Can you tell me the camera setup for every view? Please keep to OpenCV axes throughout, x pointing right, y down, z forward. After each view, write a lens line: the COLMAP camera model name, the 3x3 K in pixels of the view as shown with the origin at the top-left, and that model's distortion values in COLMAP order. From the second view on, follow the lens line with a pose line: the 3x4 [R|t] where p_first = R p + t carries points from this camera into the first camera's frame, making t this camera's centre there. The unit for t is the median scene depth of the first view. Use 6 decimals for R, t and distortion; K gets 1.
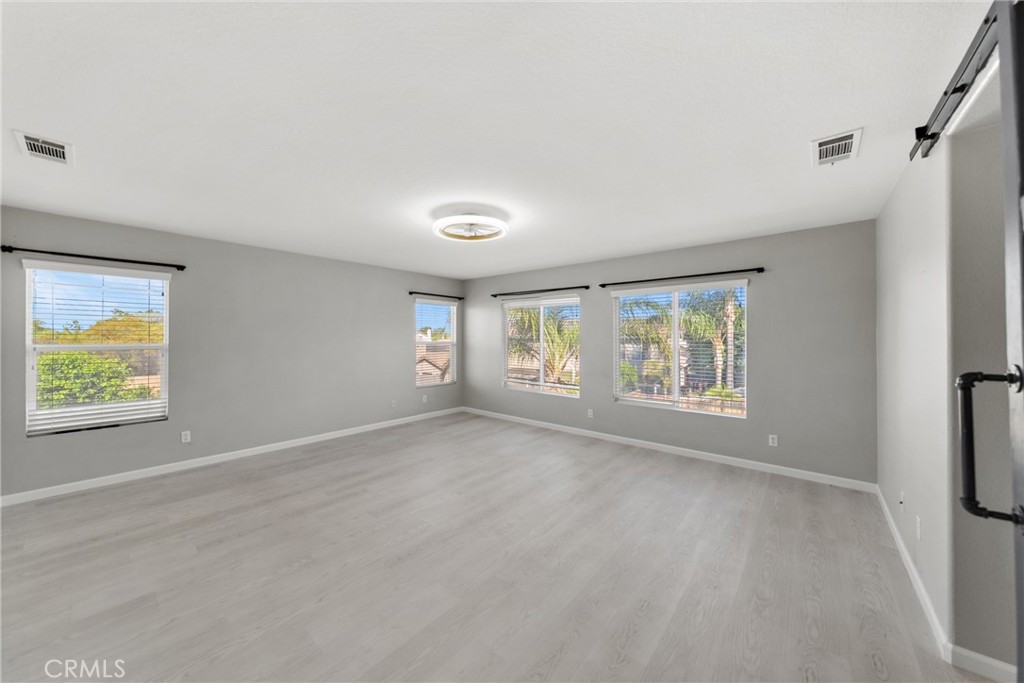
lens RADIAL K [[350.4, 0, 501.4], [0, 350.4, 341.0], [0, 0, 1]] dist [-0.001589, -0.000161]
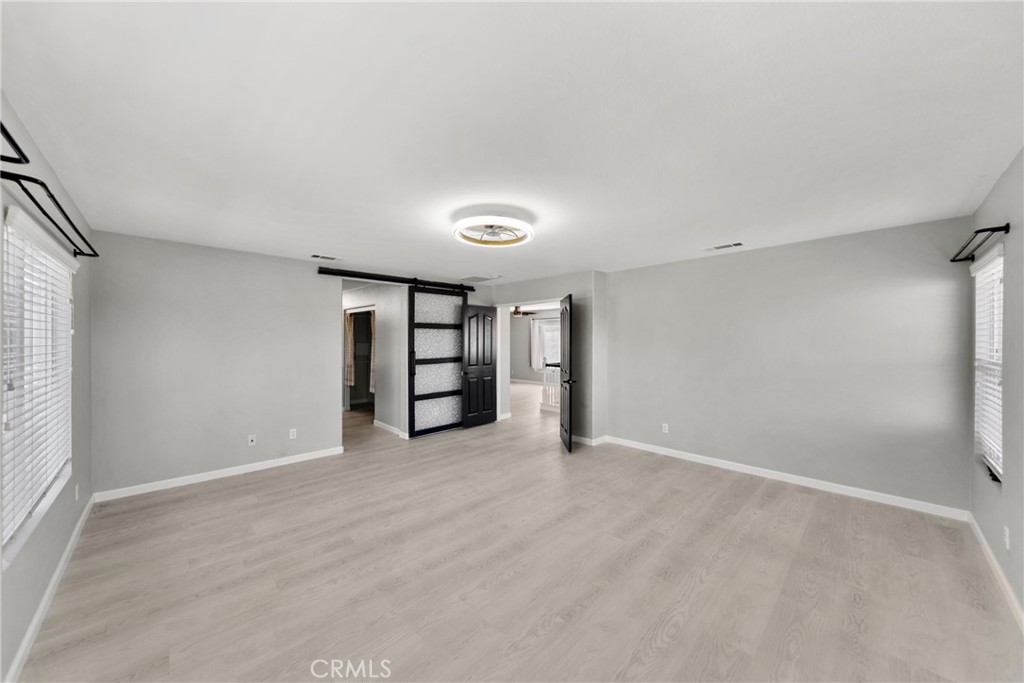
lens RADIAL K [[350.4, 0, 501.4], [0, 350.4, 341.0], [0, 0, 1]] dist [-0.001589, -0.000161]
pose [[-0.993645, -0.002525, 0.112535, -0.212428], [-0.001334, 0.999942, 0.010658, -0.041670], [-0.112556, 0.010440, -0.993591, 1.910372]]
